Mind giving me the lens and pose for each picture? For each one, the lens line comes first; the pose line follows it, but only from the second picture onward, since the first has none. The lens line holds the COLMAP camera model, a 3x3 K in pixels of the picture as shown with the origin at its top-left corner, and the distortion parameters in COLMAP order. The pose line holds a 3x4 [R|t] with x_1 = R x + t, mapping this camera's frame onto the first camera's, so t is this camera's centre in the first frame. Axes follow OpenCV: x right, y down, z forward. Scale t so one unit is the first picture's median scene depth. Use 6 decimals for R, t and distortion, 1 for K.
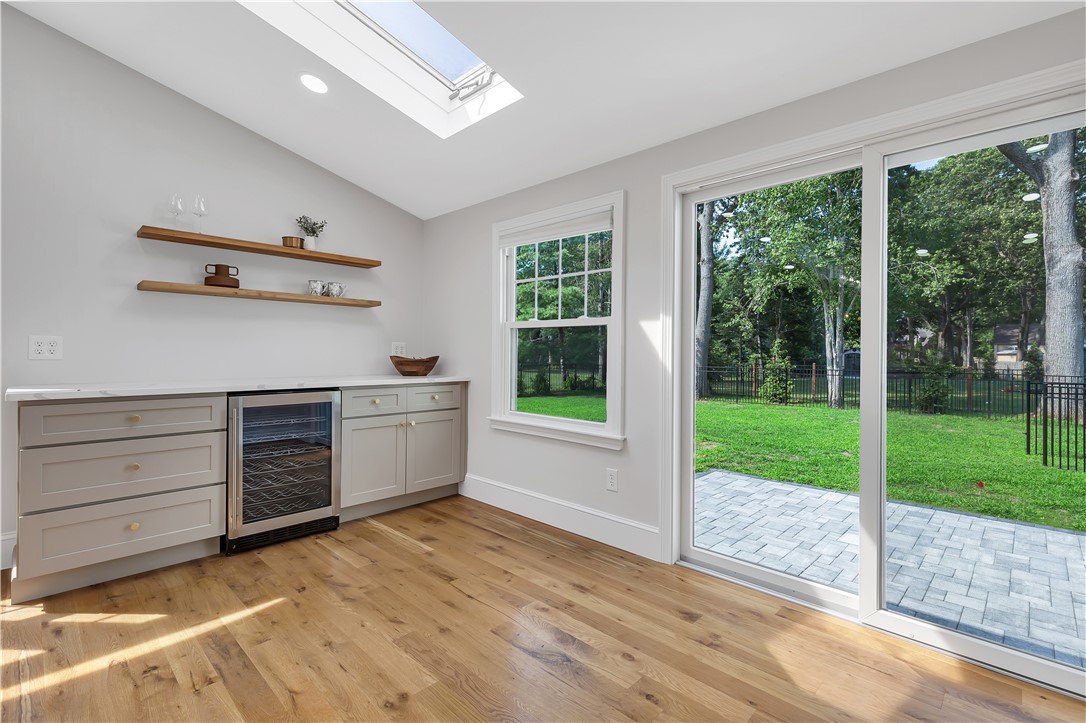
lens RADIAL K [[498.3, 0, 544.9], [0, 498.3, 354.7], [0, 0, 1]] dist [0.009852, -0.002011]
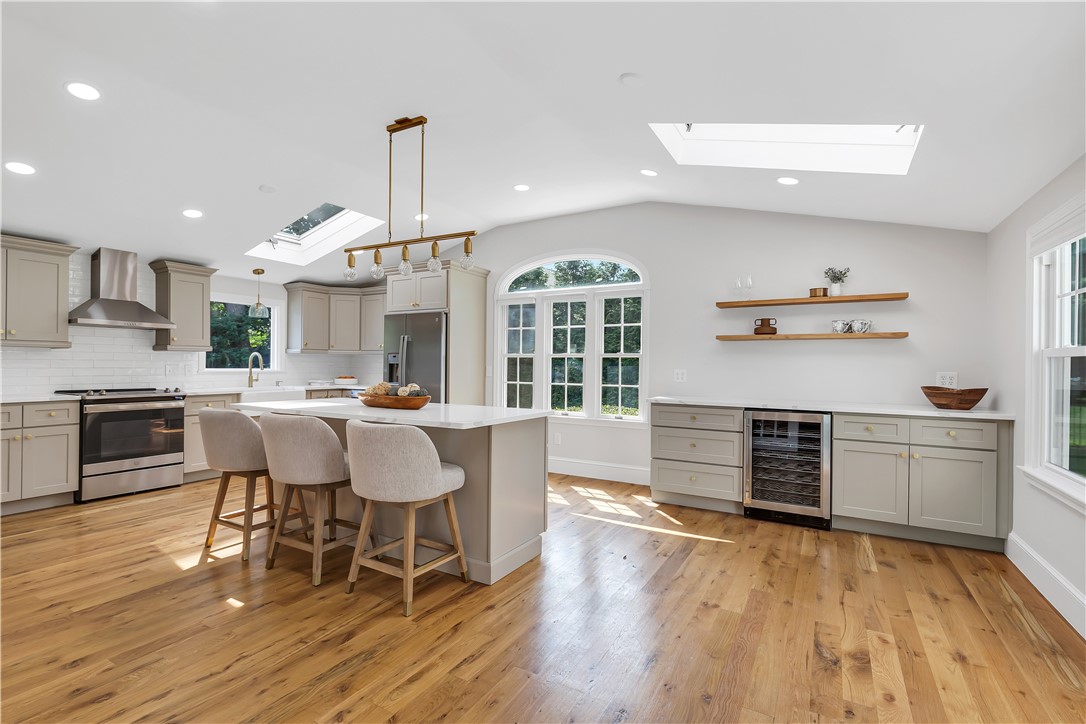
lens RADIAL K [[498.3, 0, 537.0], [0, 498.3, 364.7], [0, 0, 1]] dist [0.009852, -0.002011]
pose [[0.232440, -0.005875, -0.972593, 0.581896], [-0.009363, 0.999922, -0.008277, -0.030323], [0.972566, 0.011030, 0.232367, 0.039940]]
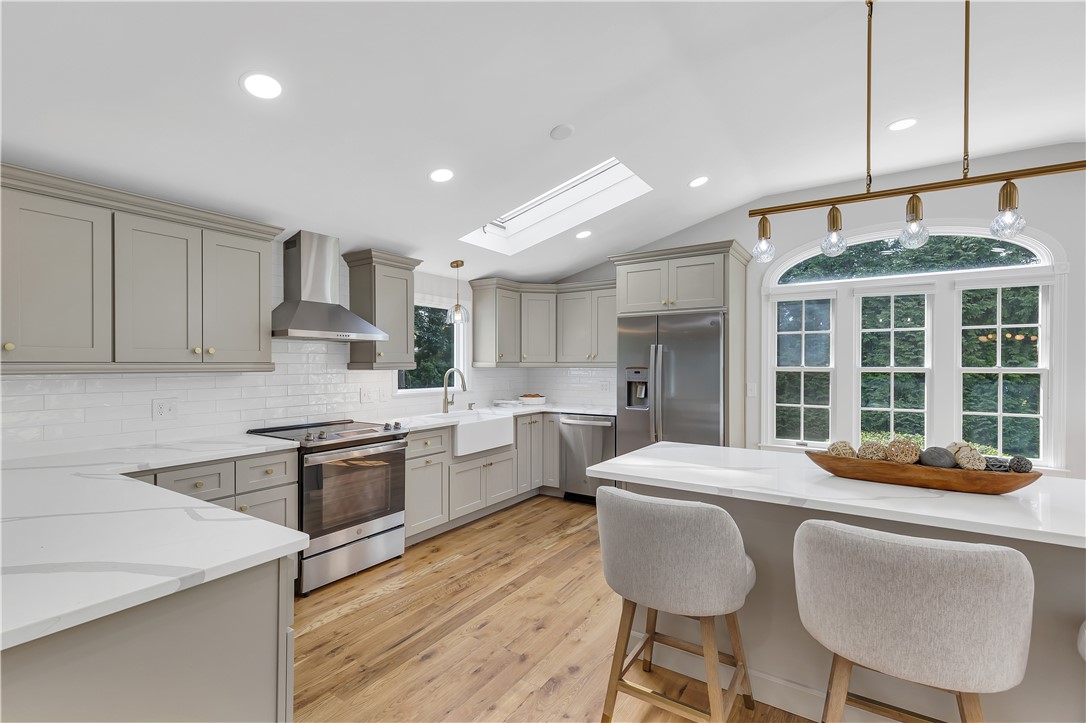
lens RADIAL K [[486.8, 0, 537.4], [0, 486.8, 367.9], [0, 0, 1]] dist [0.004650, -0.000435]
pose [[0.177857, 0.001699, -0.984055, -0.051030], [-0.000586, 0.999999, 0.001620, -0.085683], [0.984056, 0.000288, 0.177857, -0.570581]]
